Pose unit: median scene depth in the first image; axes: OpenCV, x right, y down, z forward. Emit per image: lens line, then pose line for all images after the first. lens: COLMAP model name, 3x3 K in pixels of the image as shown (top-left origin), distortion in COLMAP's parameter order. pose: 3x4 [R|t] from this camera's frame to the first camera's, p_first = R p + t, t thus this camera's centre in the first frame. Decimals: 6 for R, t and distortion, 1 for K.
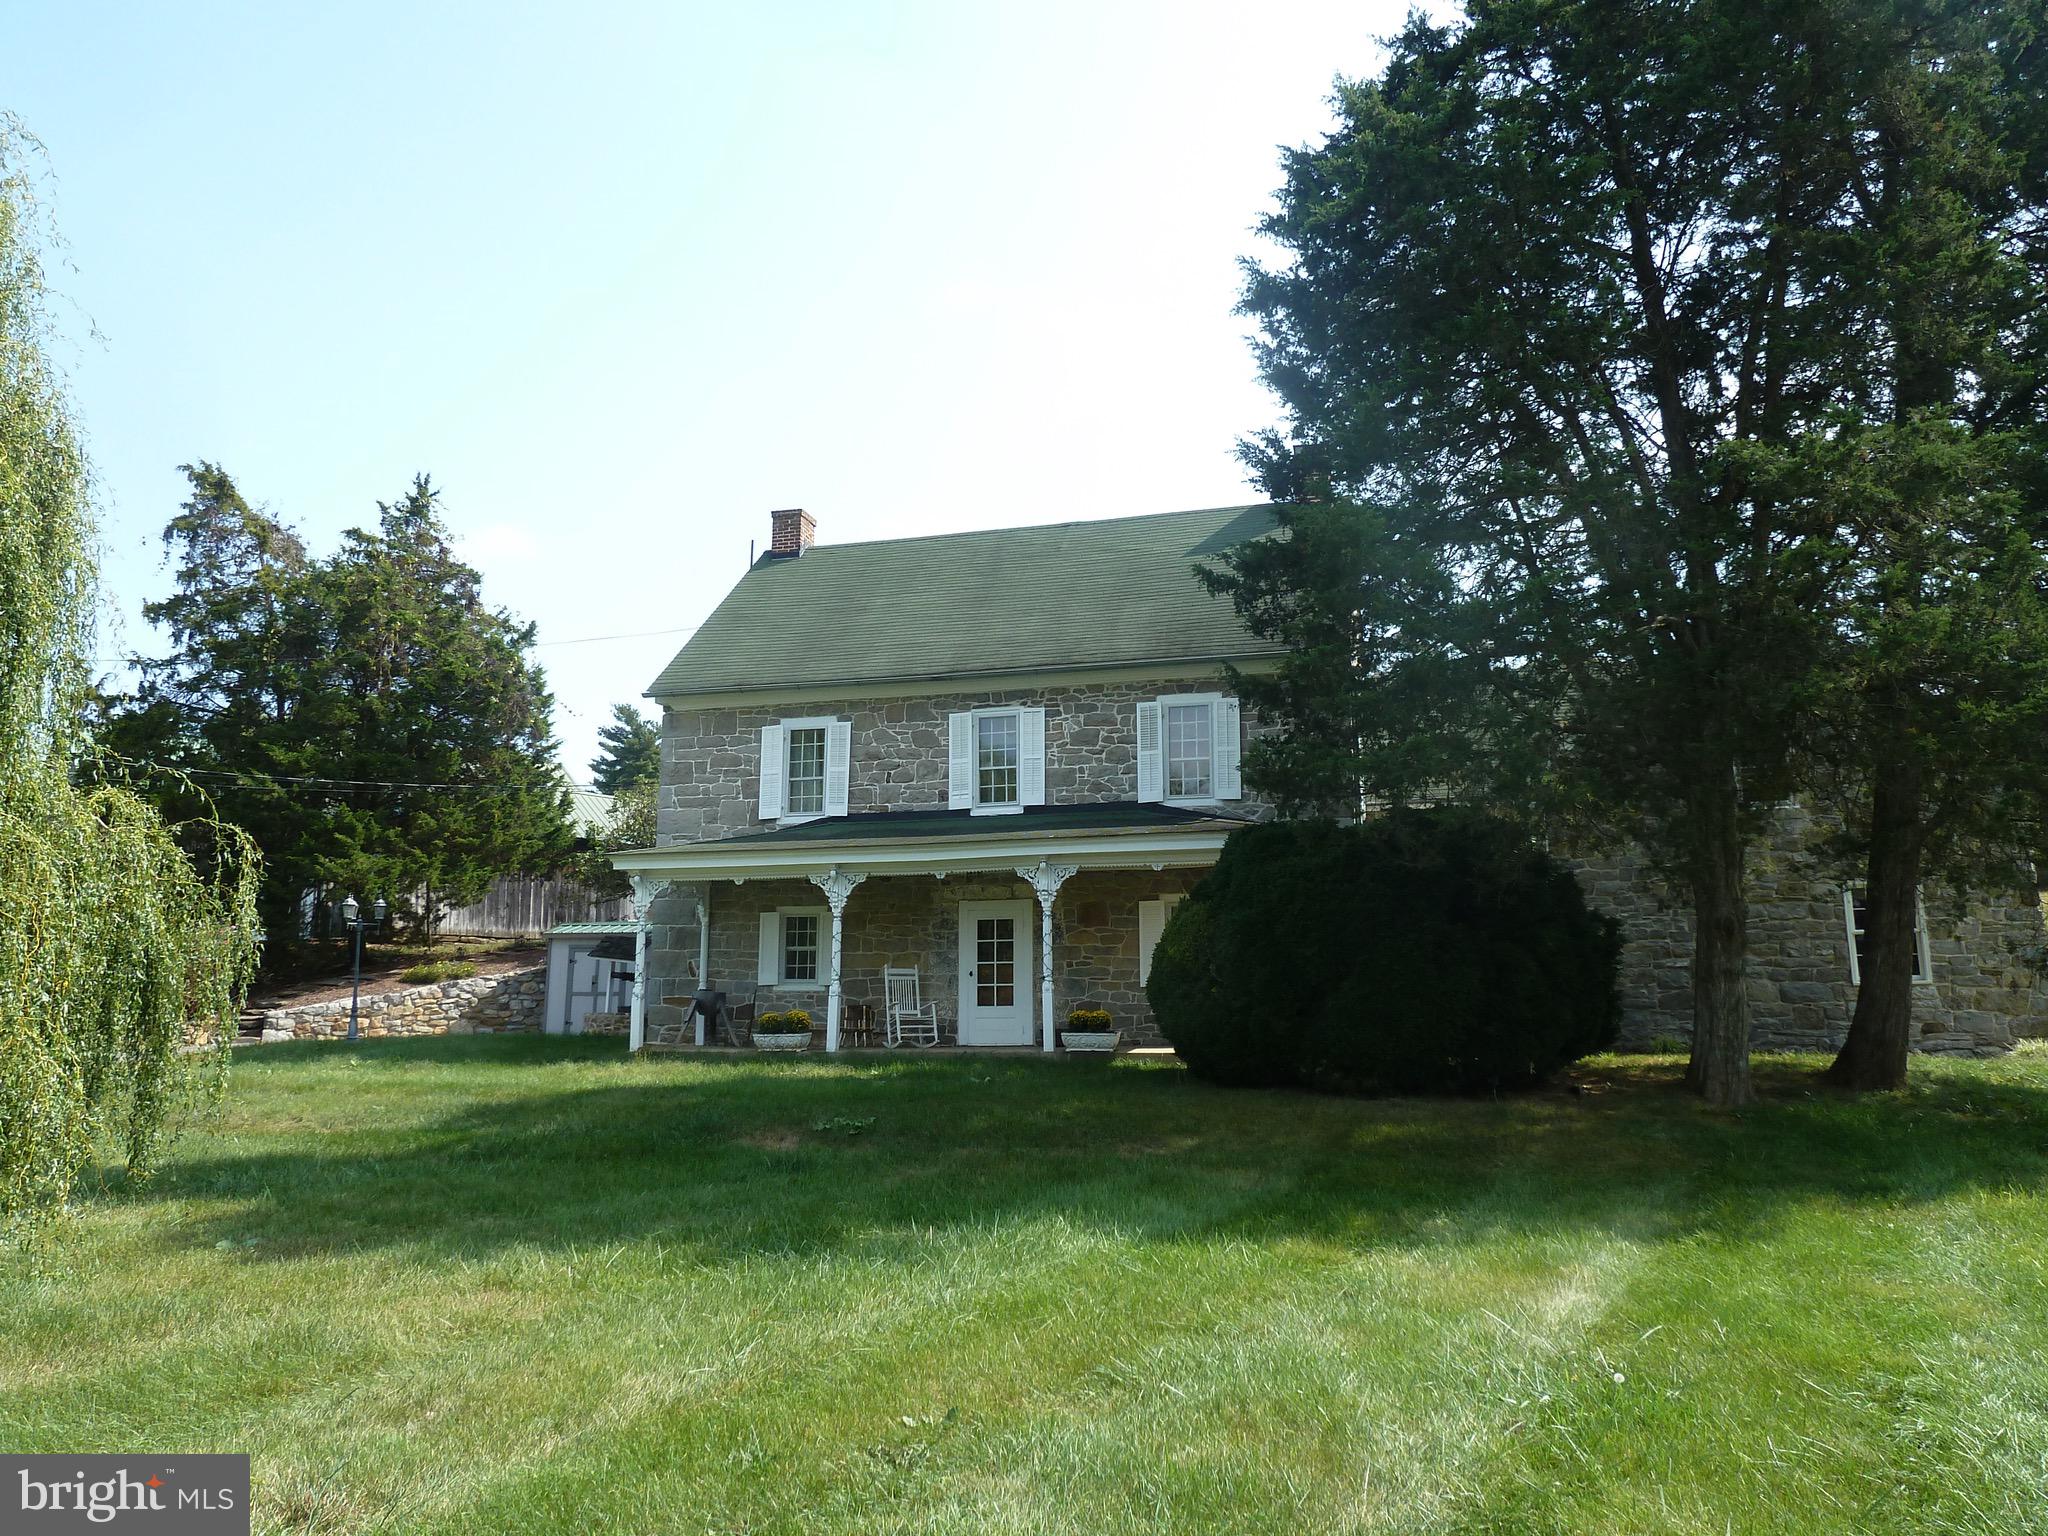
lens RADIAL K [[1482.2, 0, 1025.5], [0, 1482.2, 775.0], [0, 0, 1]] dist [-0.038630, -0.000180]
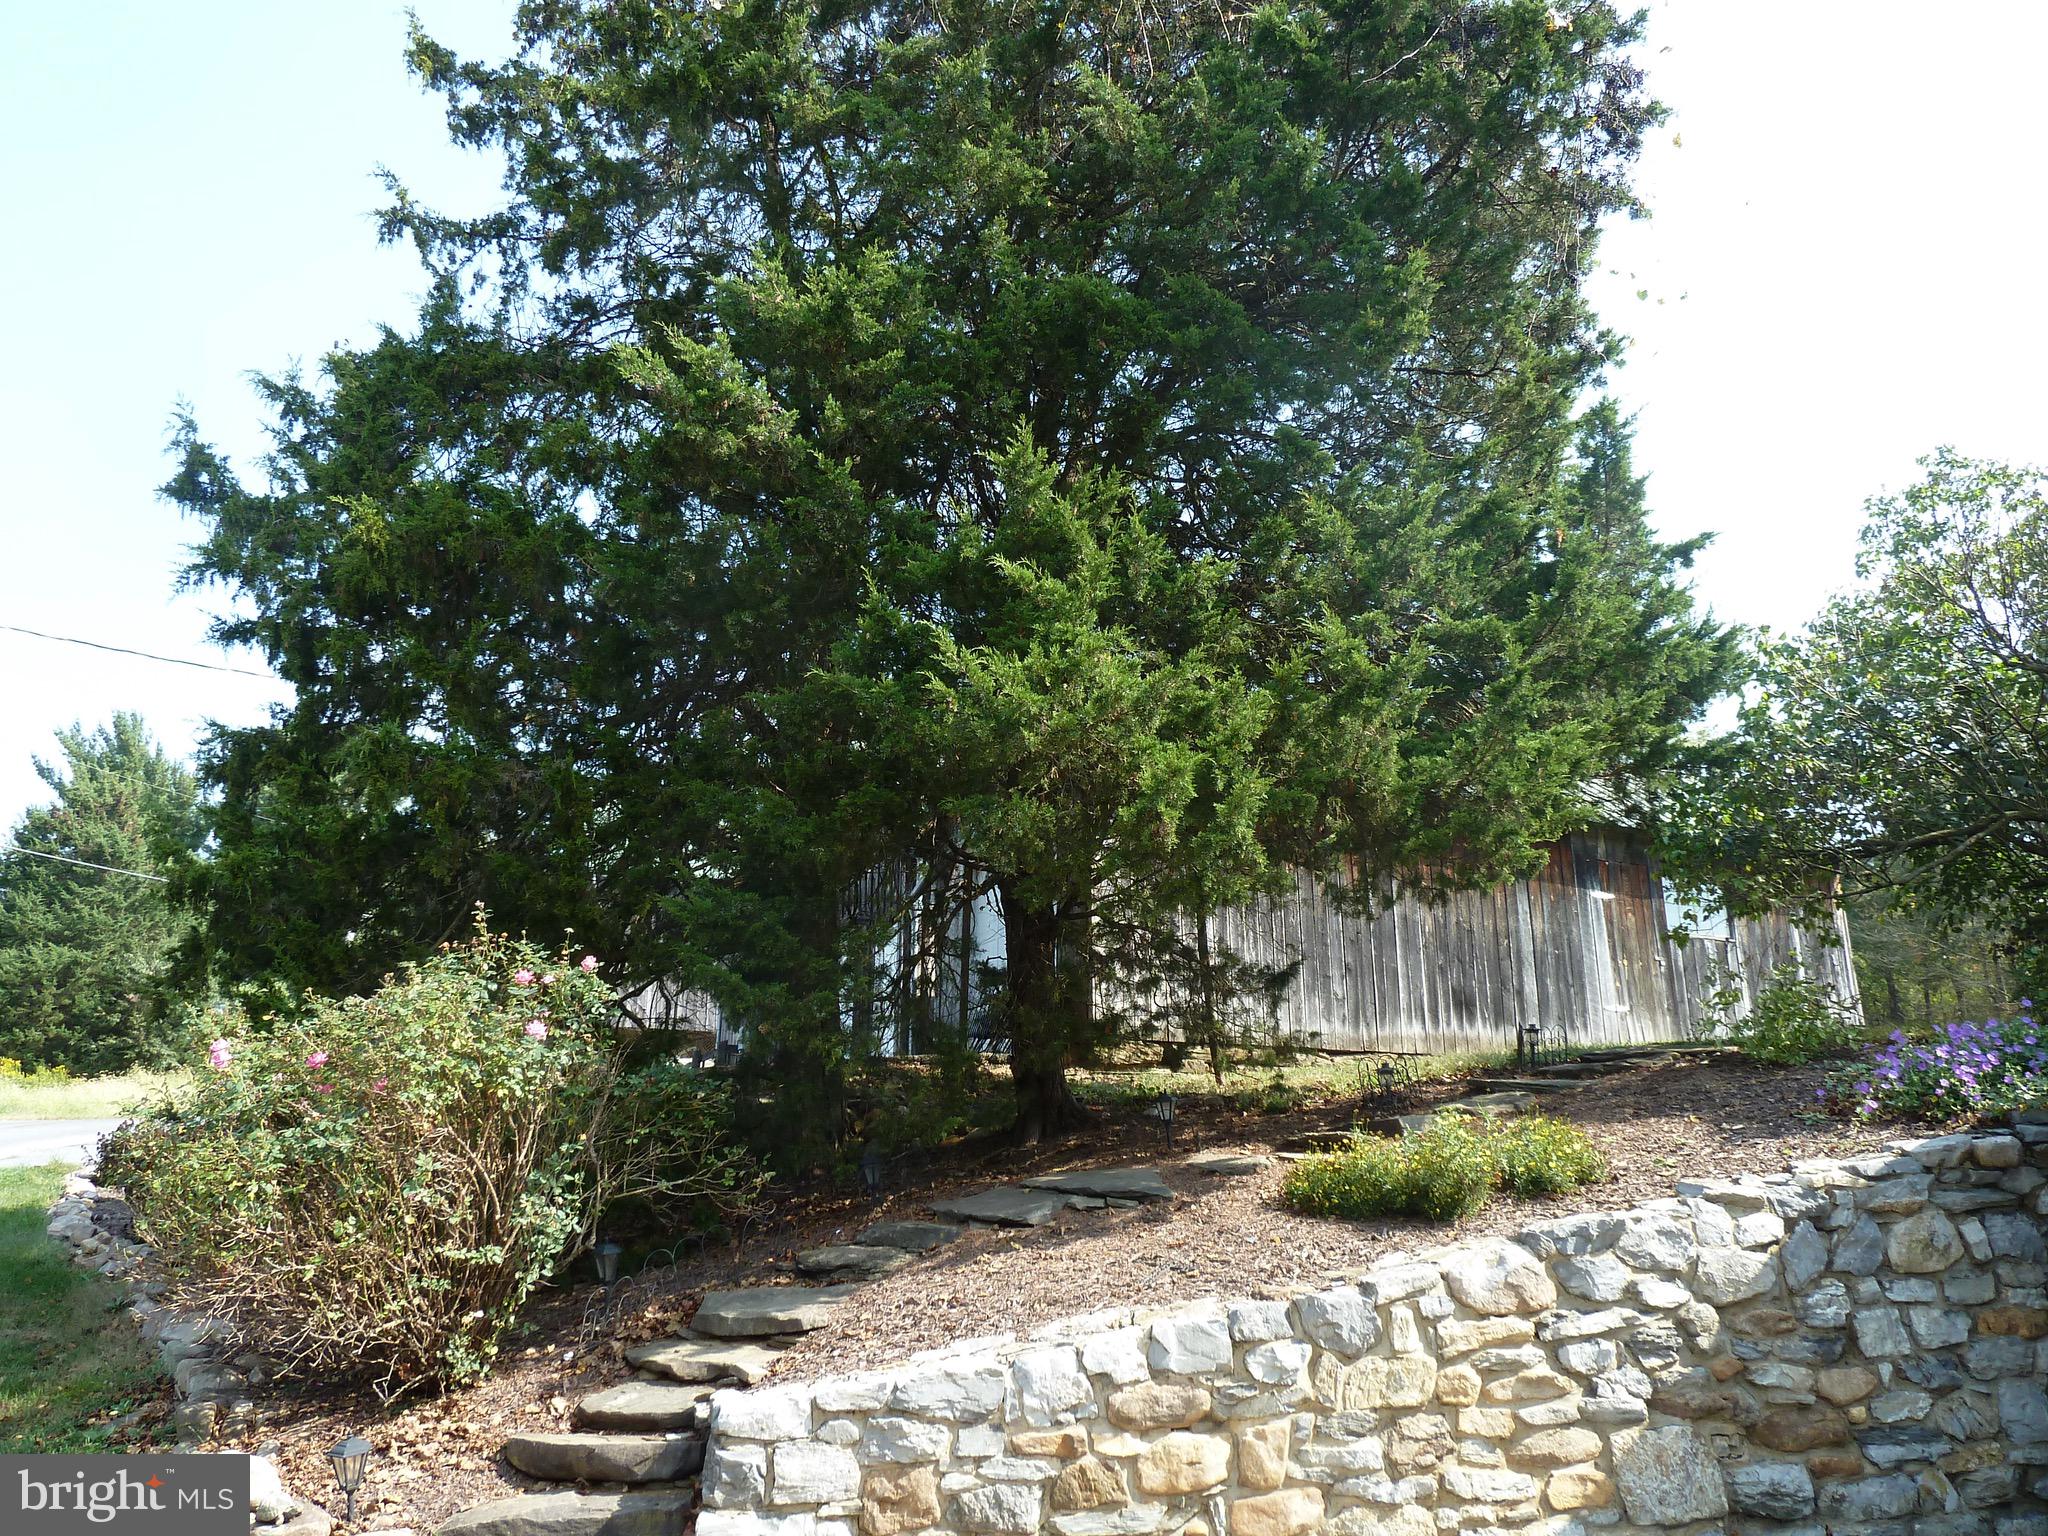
lens RADIAL K [[1482.2, 0, 1026.3], [0, 1482.2, 761.2], [0, 0, 1]] dist [-0.038630, -0.000180]
pose [[0.938540, -0.082029, -0.335282, -0.387105], [0.045553, 0.992291, -0.115257, 0.098273], [0.342152, 0.092900, 0.935041, 0.781242]]
